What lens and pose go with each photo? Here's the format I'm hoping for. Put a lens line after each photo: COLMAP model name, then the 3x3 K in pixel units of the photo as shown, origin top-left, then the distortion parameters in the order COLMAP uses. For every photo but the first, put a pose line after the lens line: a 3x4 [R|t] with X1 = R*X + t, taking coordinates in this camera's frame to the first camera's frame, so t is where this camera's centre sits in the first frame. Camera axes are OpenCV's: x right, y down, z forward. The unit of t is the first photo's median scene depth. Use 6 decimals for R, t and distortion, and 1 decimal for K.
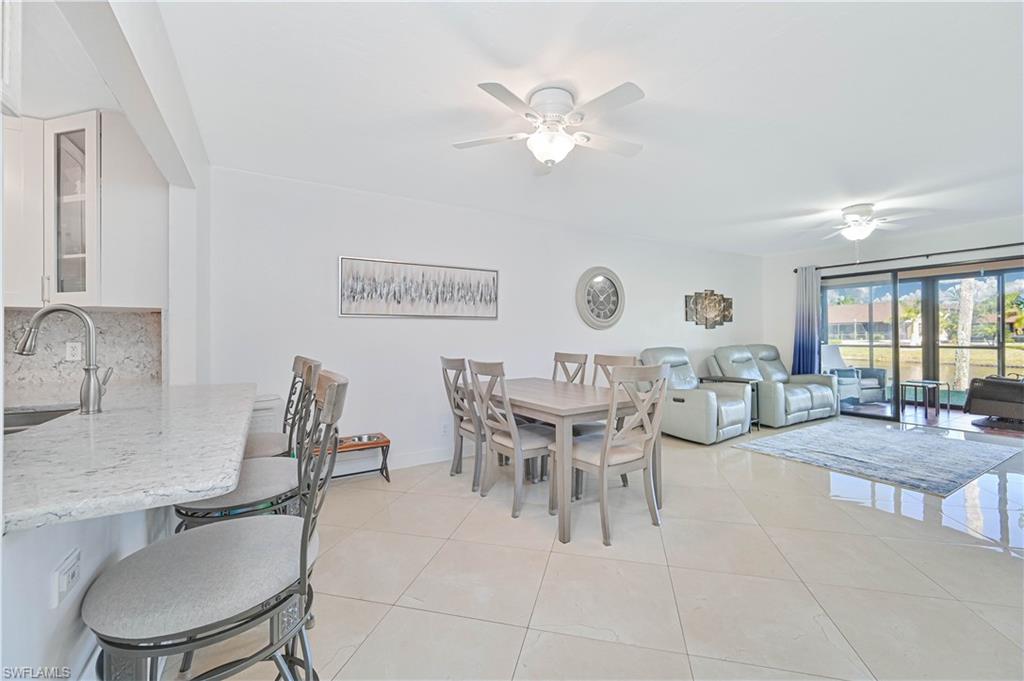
lens RADIAL K [[404.3, 0, 510.7], [0, 404.3, 340.6], [0, 0, 1]] dist [0.000181, 0.000044]
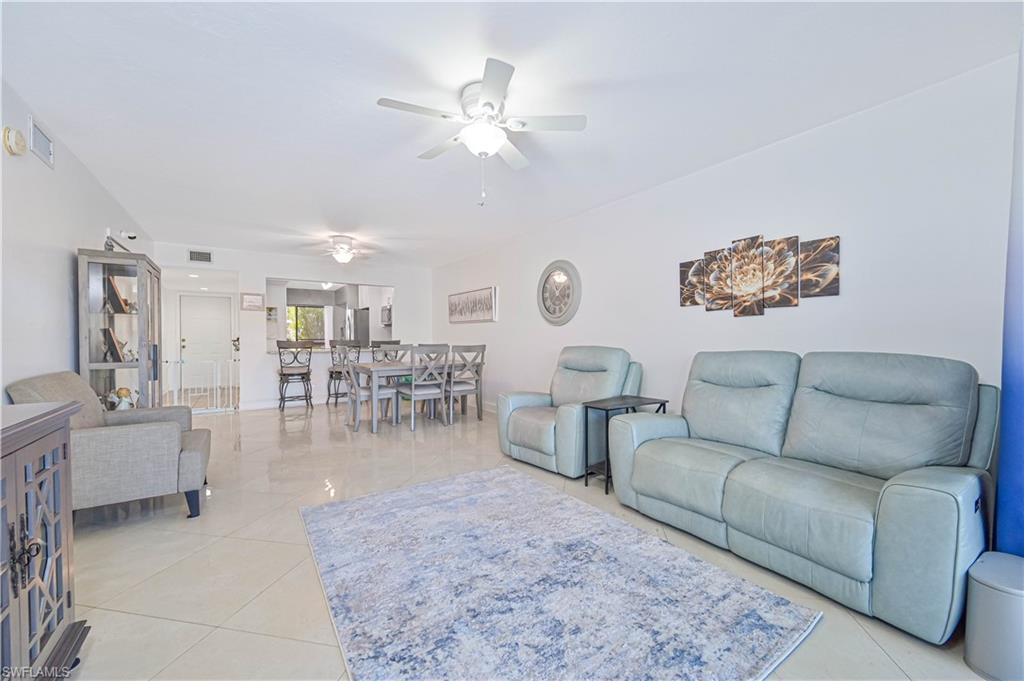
lens RADIAL K [[404.3, 0, 512.5], [0, 404.3, 341.2], [0, 0, 1]] dist [0.000181, 0.000044]
pose [[0.054079, 0.025428, -0.998213, 0.959515], [0.000393, 0.999675, 0.025487, -0.011526], [0.998537, -0.001771, 0.054051, 0.678286]]
